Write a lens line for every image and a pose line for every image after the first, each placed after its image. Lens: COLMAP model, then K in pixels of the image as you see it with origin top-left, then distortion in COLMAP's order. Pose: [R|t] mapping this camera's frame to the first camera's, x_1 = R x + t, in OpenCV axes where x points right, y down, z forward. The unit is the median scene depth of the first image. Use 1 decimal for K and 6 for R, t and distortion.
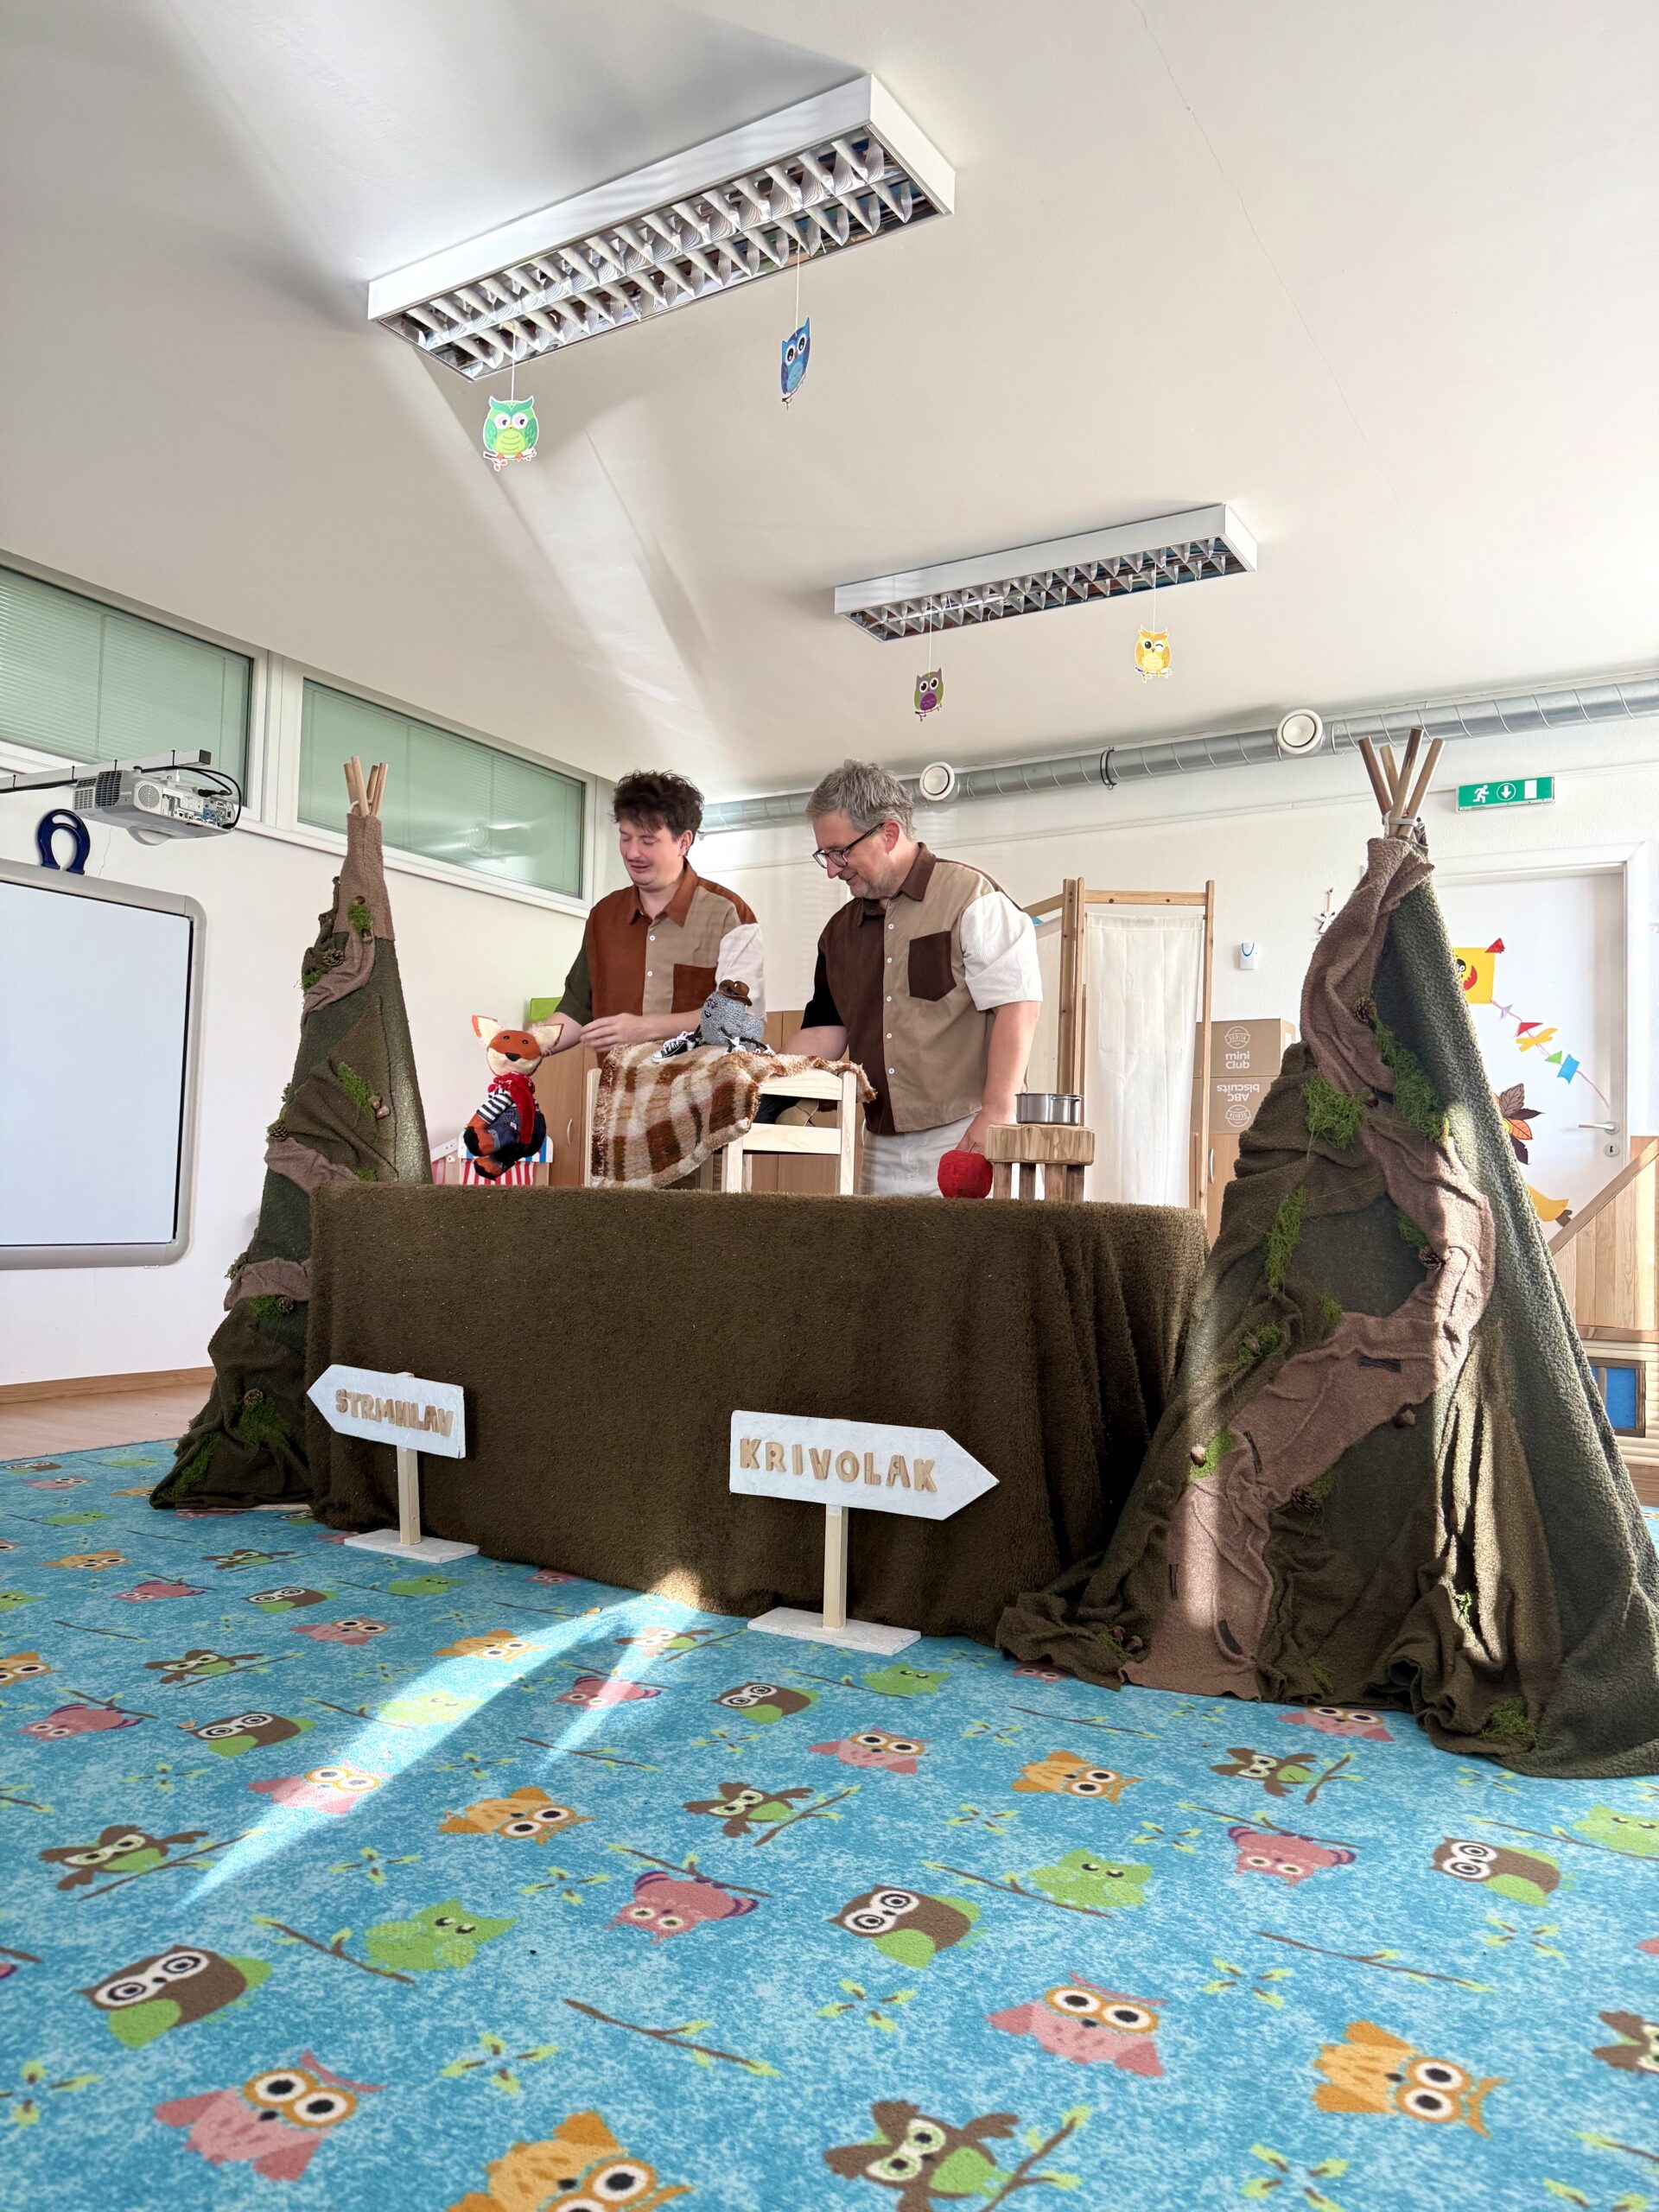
lens RADIAL K [[1582.5, 0, 831.1], [0, 1582.5, 1105.6], [0, 0, 1]] dist [0.035100, -0.034287]
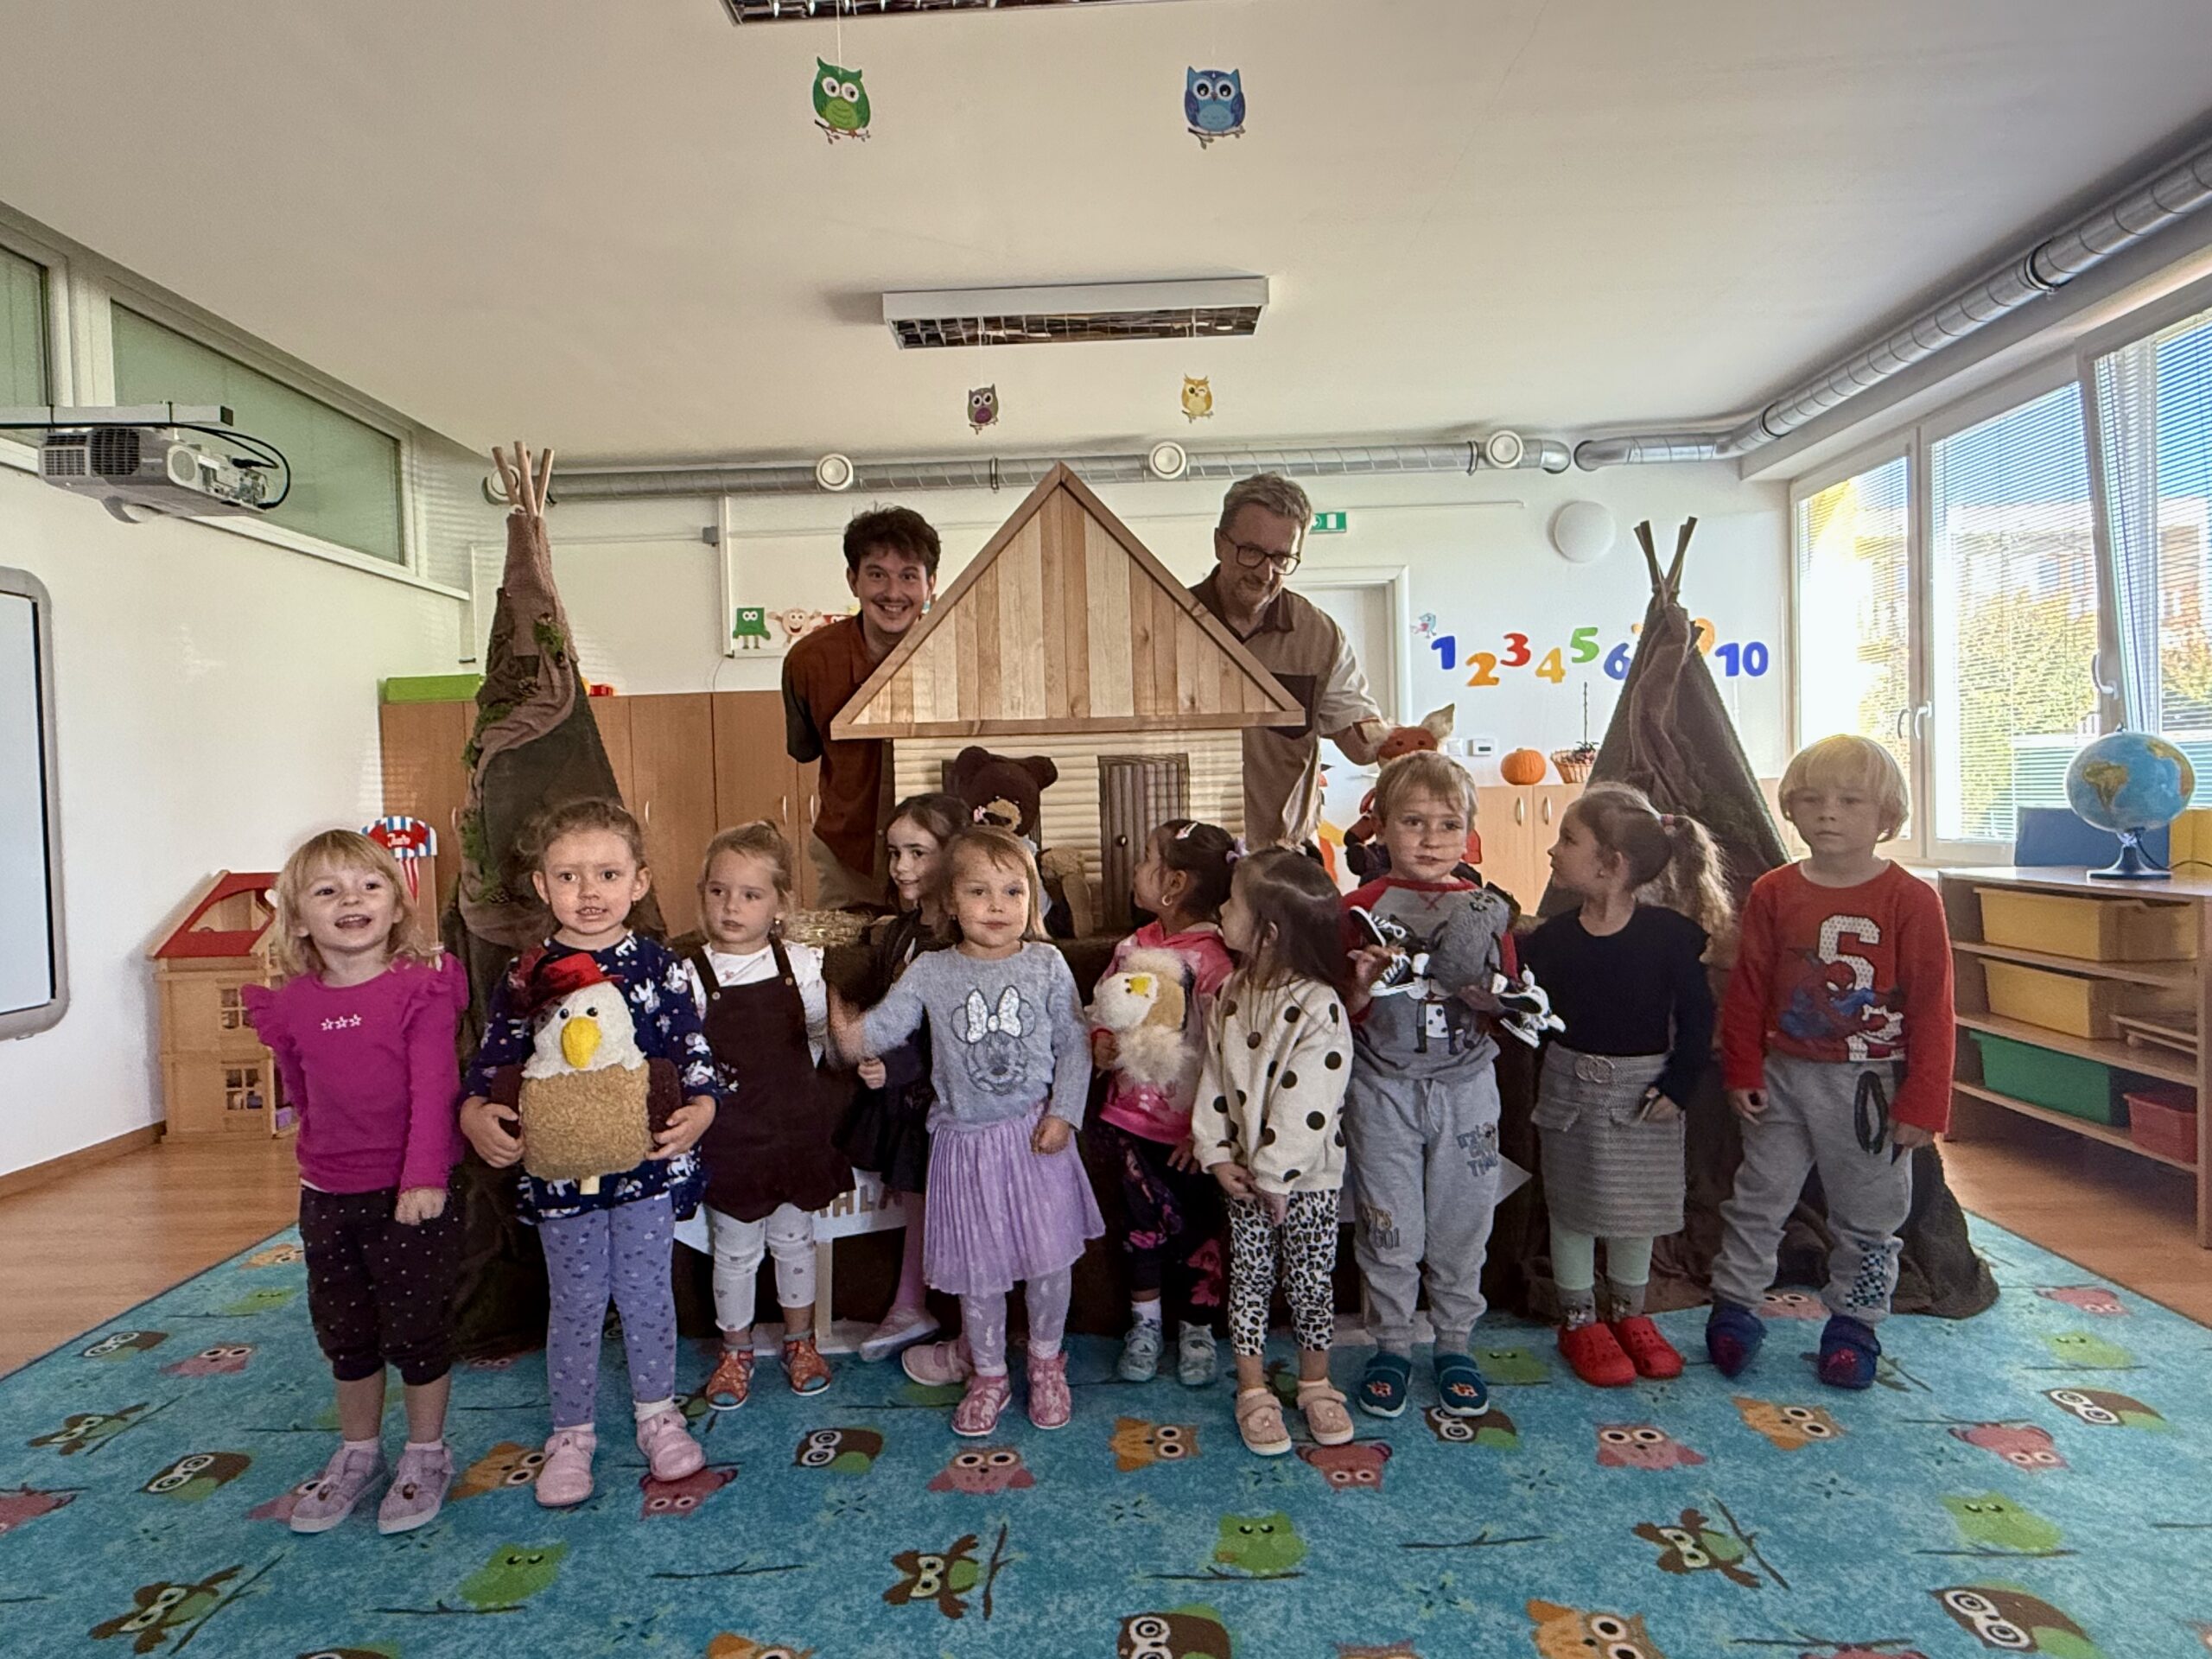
lens RADIAL K [[1293.9, 0, 1103.4], [0, 1293.9, 827.7], [0, 0, 1]] dist [-0.003693, 0.004659]
pose [[0.856856, -0.069235, 0.510885, -0.373295], [0.025630, 0.995437, 0.091915, -0.065231], [-0.514918, -0.065664, 0.854721, 0.220835]]
